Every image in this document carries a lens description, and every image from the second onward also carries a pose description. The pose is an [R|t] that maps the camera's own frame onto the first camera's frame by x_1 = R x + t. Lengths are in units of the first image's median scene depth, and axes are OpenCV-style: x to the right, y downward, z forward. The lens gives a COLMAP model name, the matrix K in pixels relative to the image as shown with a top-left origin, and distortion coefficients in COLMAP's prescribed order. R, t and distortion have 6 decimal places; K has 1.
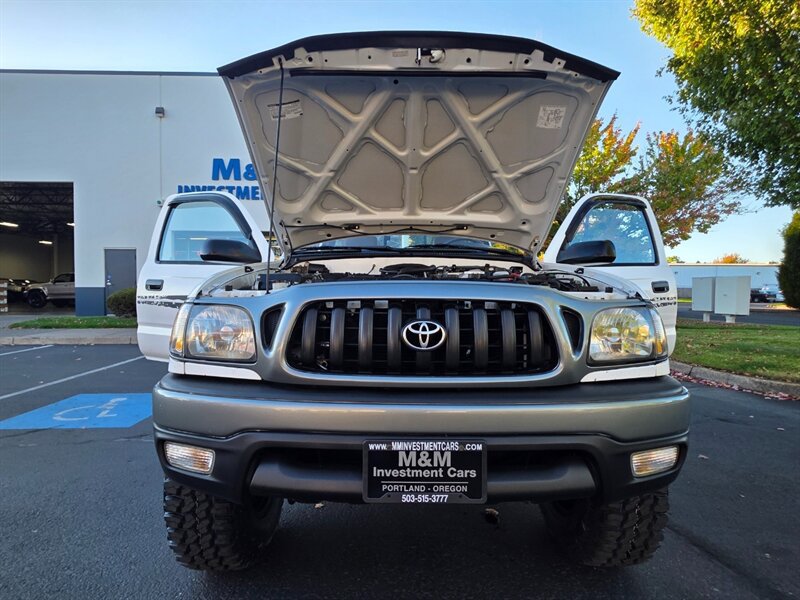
lens RADIAL K [[429.2, 0, 400.0], [0, 429.2, 300.0], [0, 0, 1]] dist [0.000055, 0.000200]
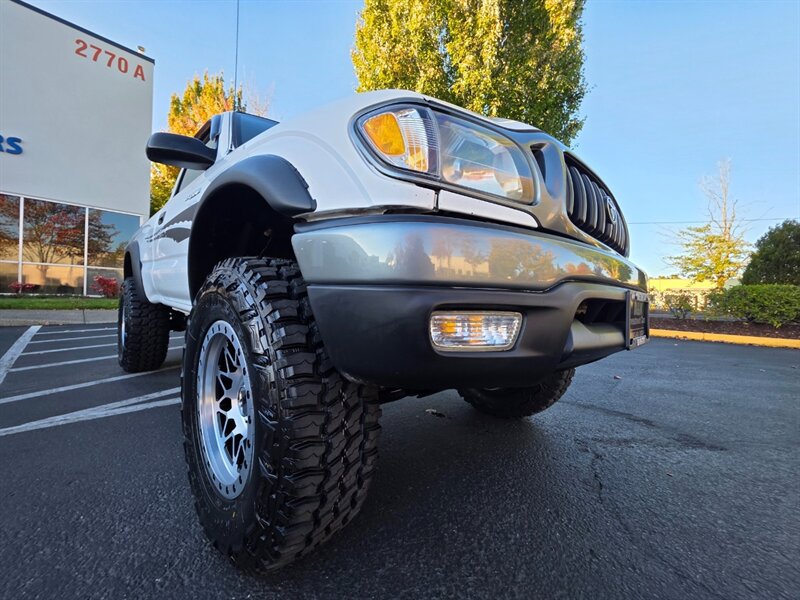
lens RADIAL K [[317.7, 0, 401.1], [0, 317.7, 297.0], [0, 0, 1]] dist [0.001185, 0.000139]
pose [[0.717318, 0.020192, 0.696453, -0.943784], [-0.020533, 0.999758, -0.007837, 0.335350], [-0.696443, -0.008678, 0.717560, 0.773245]]
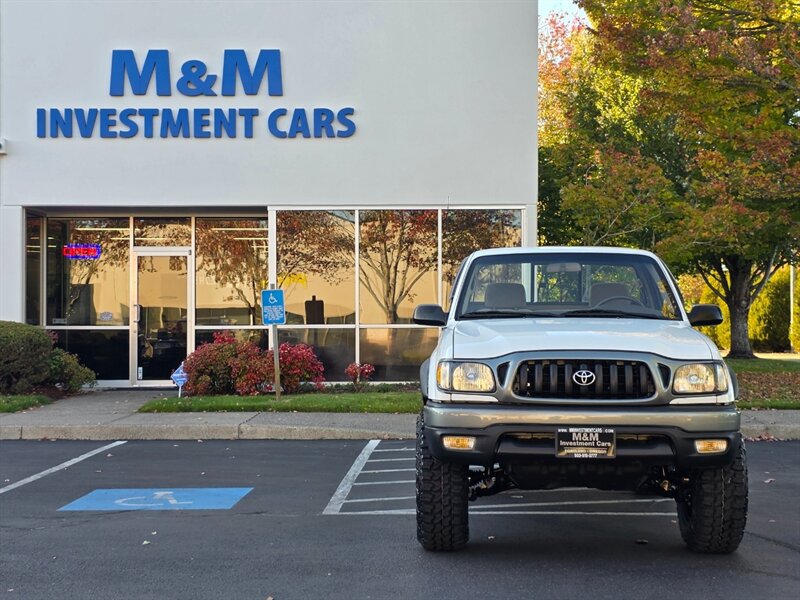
lens RADIAL K [[1288.3, 0, 400.0], [0, 1288.3, 300.0], [0, 0, 1]] dist [0.136070, -0.204203]
pose [[0.997492, -0.005060, -0.070603, -0.362393], [0.002237, 0.999197, -0.040004, -0.038911], [0.070749, 0.039746, 0.996702, -4.928543]]
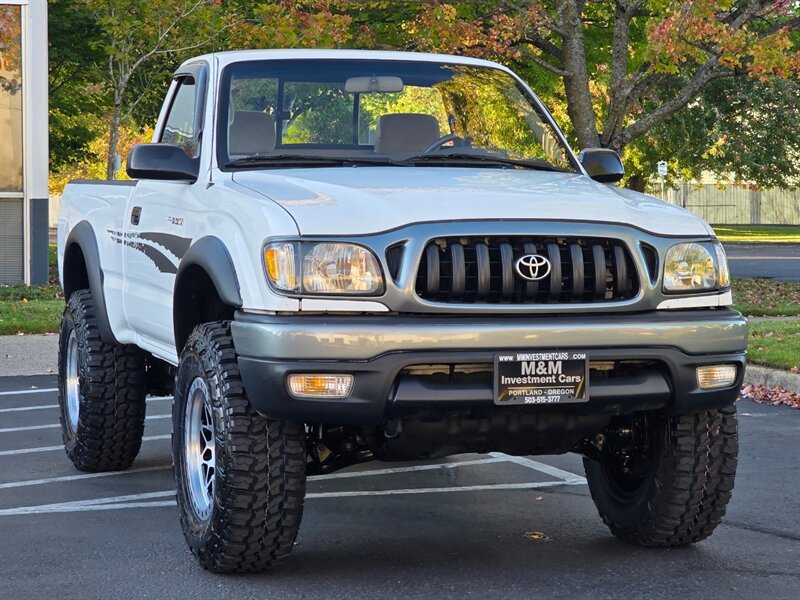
lens RADIAL K [[1947.5, 0, 400.0], [0, 1947.5, 300.0], [0, 0, 1]] dist [-0.991424, 22.280092]
pose [[0.955500, -0.015562, 0.294582, -1.790124], [0.006369, 0.999463, 0.032139, 0.000944], [-0.294924, -0.028832, 0.955086, -3.796338]]
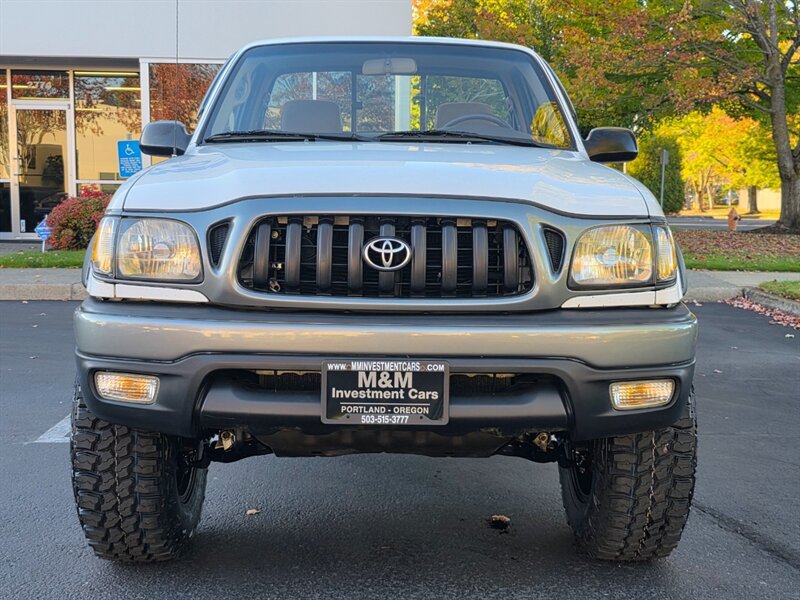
lens RADIAL K [[984.1, 0, 402.7], [0, 984.1, 299.2], [0, 0, 1]] dist [0.214044, -0.566421]
pose [[0.999927, 0.007828, 0.009191, 0.069774], [-0.008606, 0.996091, 0.087917, -0.007557], [-0.008467, -0.087990, 0.996085, -1.121279]]
